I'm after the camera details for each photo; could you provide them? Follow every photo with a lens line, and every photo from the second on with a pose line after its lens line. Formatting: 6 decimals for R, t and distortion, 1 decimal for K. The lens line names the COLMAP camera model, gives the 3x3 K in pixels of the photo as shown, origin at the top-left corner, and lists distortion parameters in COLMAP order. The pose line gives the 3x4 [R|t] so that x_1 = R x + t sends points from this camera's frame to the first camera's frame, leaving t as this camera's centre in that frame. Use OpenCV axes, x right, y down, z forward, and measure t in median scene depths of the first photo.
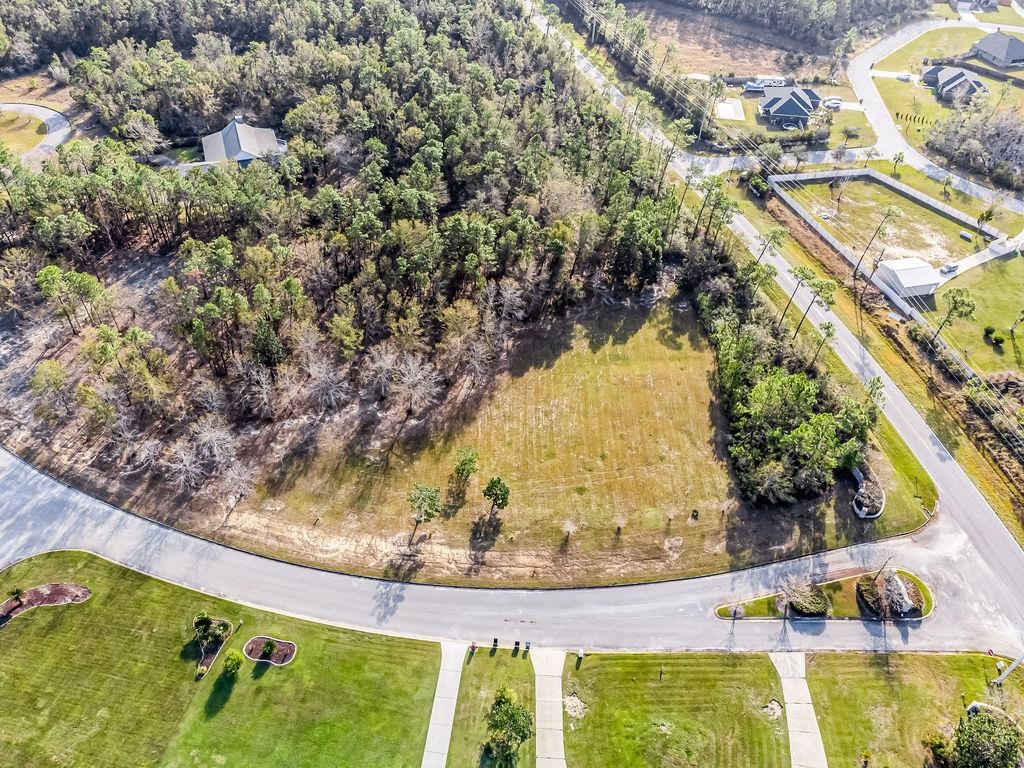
lens RADIAL K [[789.9, 0, 511.5], [0, 789.9, 358.4], [0, 0, 1]] dist [0.023934, -0.000976]
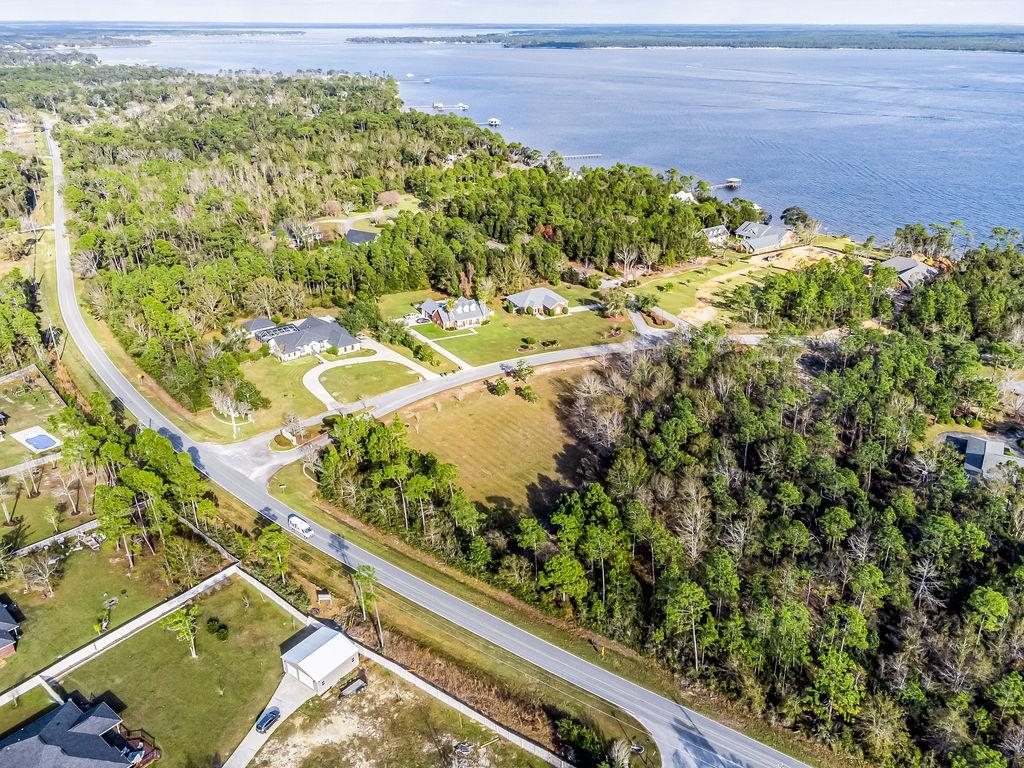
lens RADIAL K [[798.7, 0, 508.1], [0, 798.7, 365.0], [0, 0, 1]] dist [0.027292, -0.000230]
pose [[-0.775256, 0.214787, -0.594007, 1.083416], [-0.446395, 0.479033, 0.755816, -1.291762], [0.446888, 0.851113, -0.275493, 1.506682]]
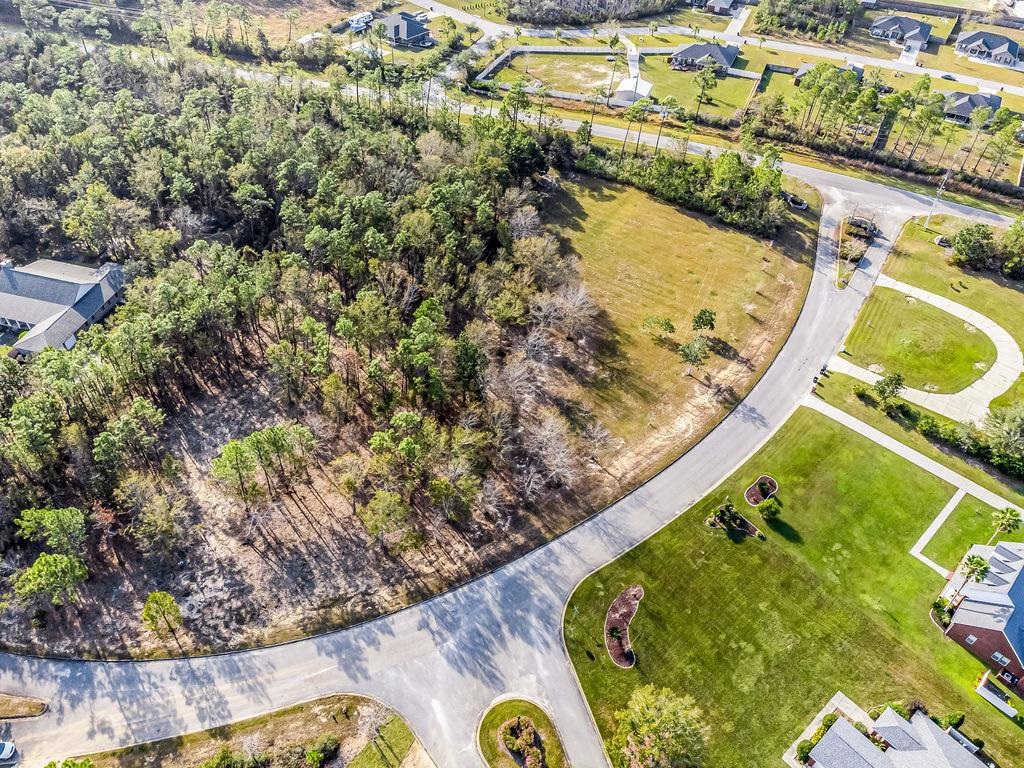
lens RADIAL K [[766.6, 0, 512.0], [0, 766.6, 384.0], [0, 0, 1]] dist [0.002762, 0.036906]
pose [[0.565901, -0.591282, 0.574579, -0.973863], [0.549778, 0.789970, 0.271460, -0.256457], [-0.614410, 0.162271, 0.772119, 0.266799]]
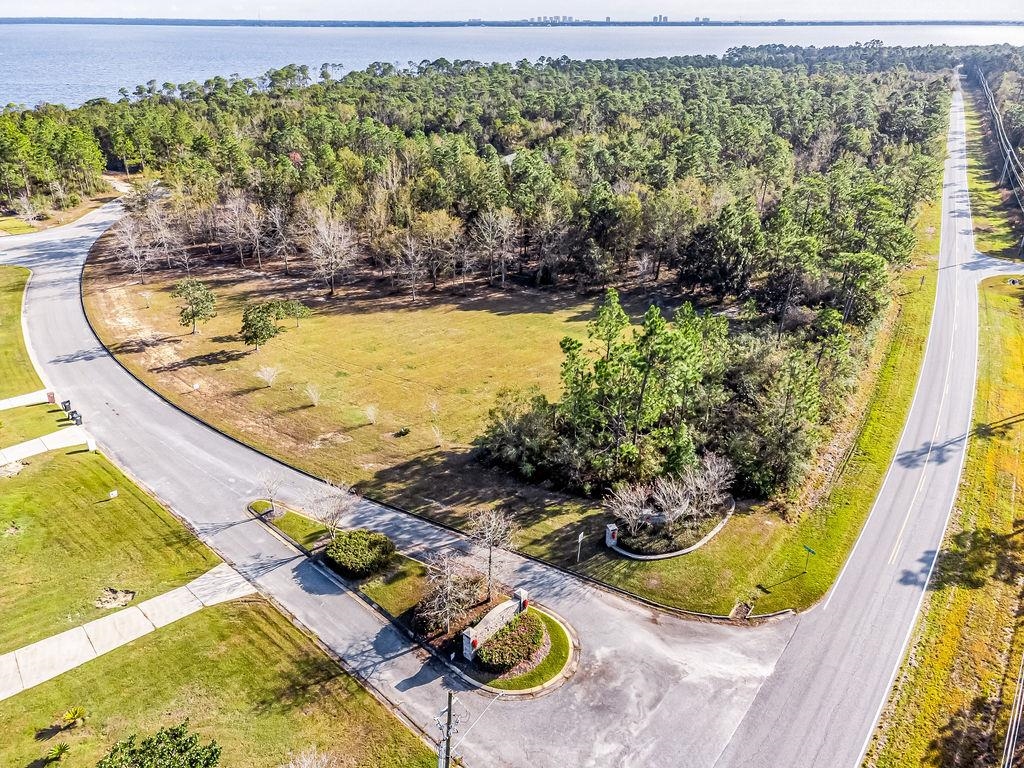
lens RADIAL K [[789.9, 0, 511.5], [0, 789.9, 358.4], [0, 0, 1]] dist [0.023934, -0.000976]
pose [[0.708187, 0.248350, -0.660904, 0.735551], [-0.460897, 0.871734, -0.166296, 0.217872], [0.534833, 0.422377, 0.731814, 0.566227]]
